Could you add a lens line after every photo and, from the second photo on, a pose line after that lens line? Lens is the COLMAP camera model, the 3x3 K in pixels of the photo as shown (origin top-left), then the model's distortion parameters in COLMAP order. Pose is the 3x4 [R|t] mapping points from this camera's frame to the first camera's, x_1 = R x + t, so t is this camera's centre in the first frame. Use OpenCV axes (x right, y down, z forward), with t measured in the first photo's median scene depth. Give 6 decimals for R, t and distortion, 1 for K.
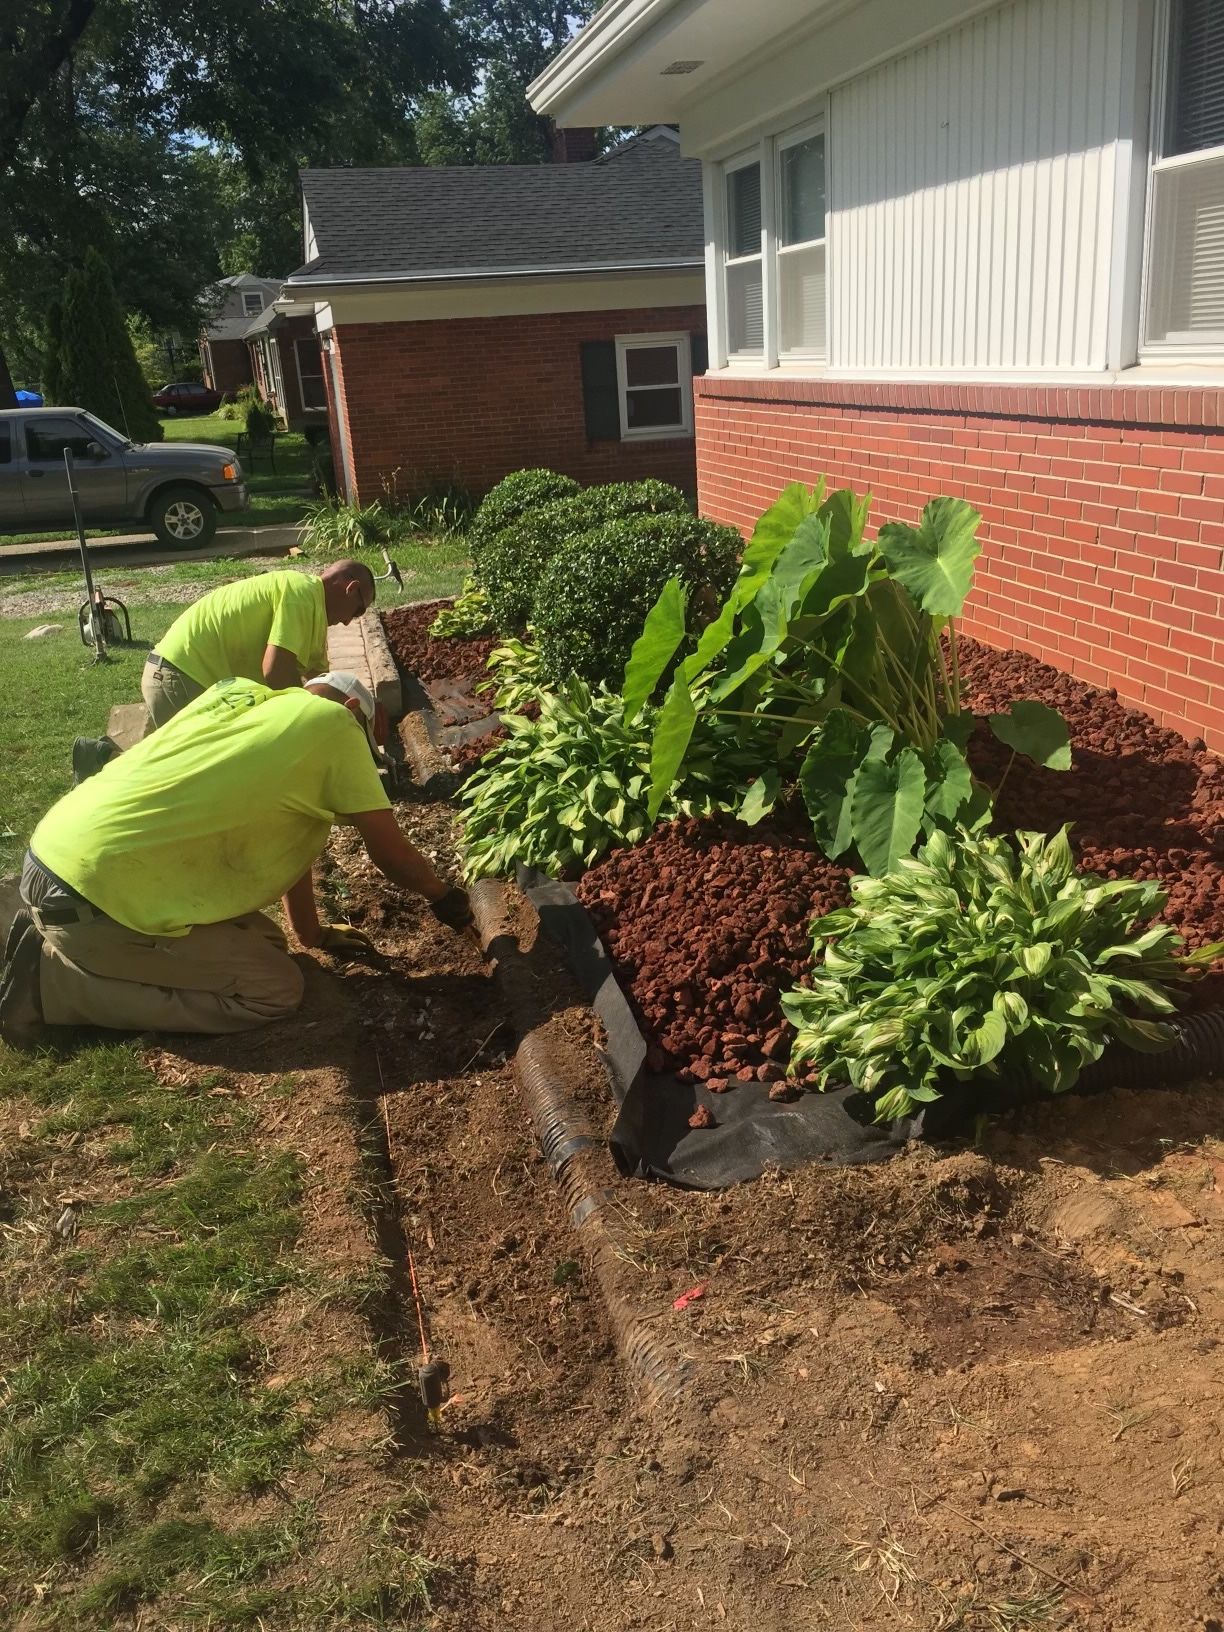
lens RADIAL K [[1436.2, 0, 609.9], [0, 1436.2, 810.9], [0, 0, 1]] dist [0.083995, -0.005398]
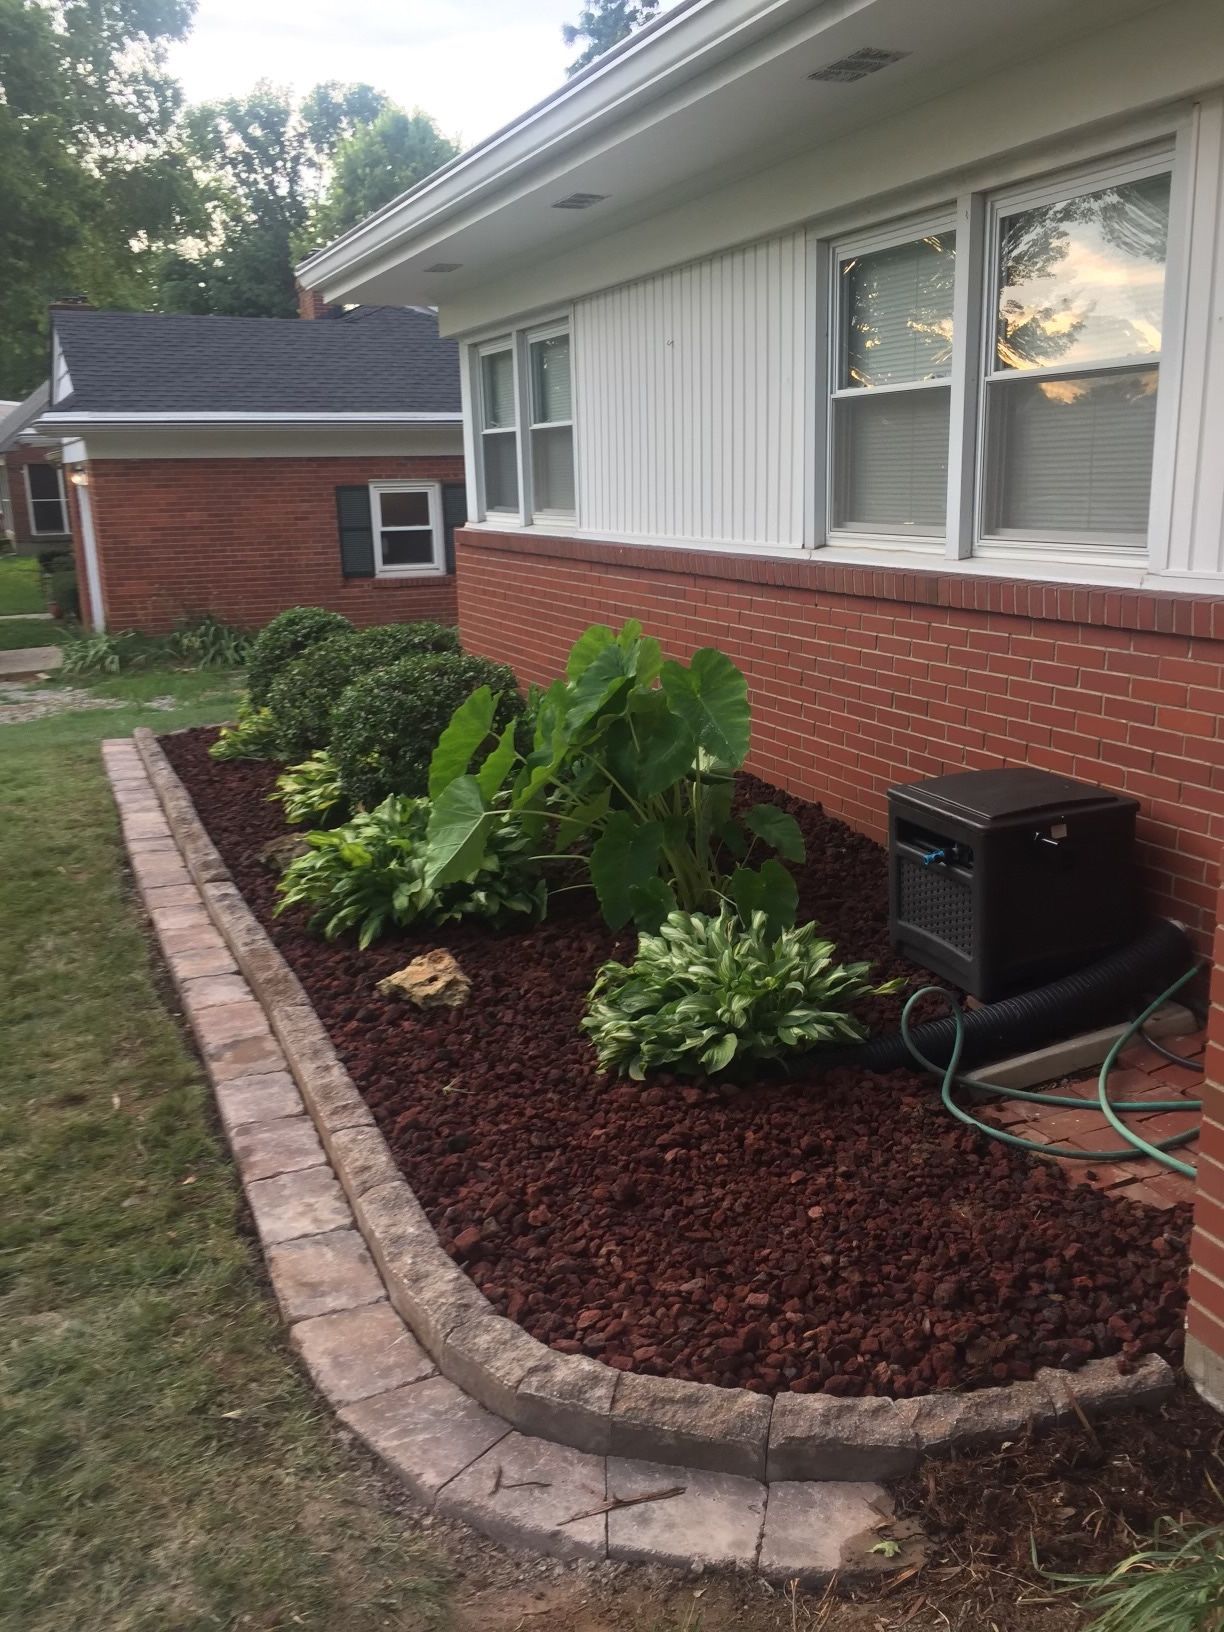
lens RADIAL K [[1436.2, 0, 615.2], [0, 1436.2, 817.4], [0, 0, 1]] dist [0.083995, -0.005398]
pose [[0.983600, -0.005578, 0.180279, -0.025869], [0.020692, 0.996412, -0.082066, 0.015396], [-0.179175, 0.084451, 0.980186, -0.098899]]
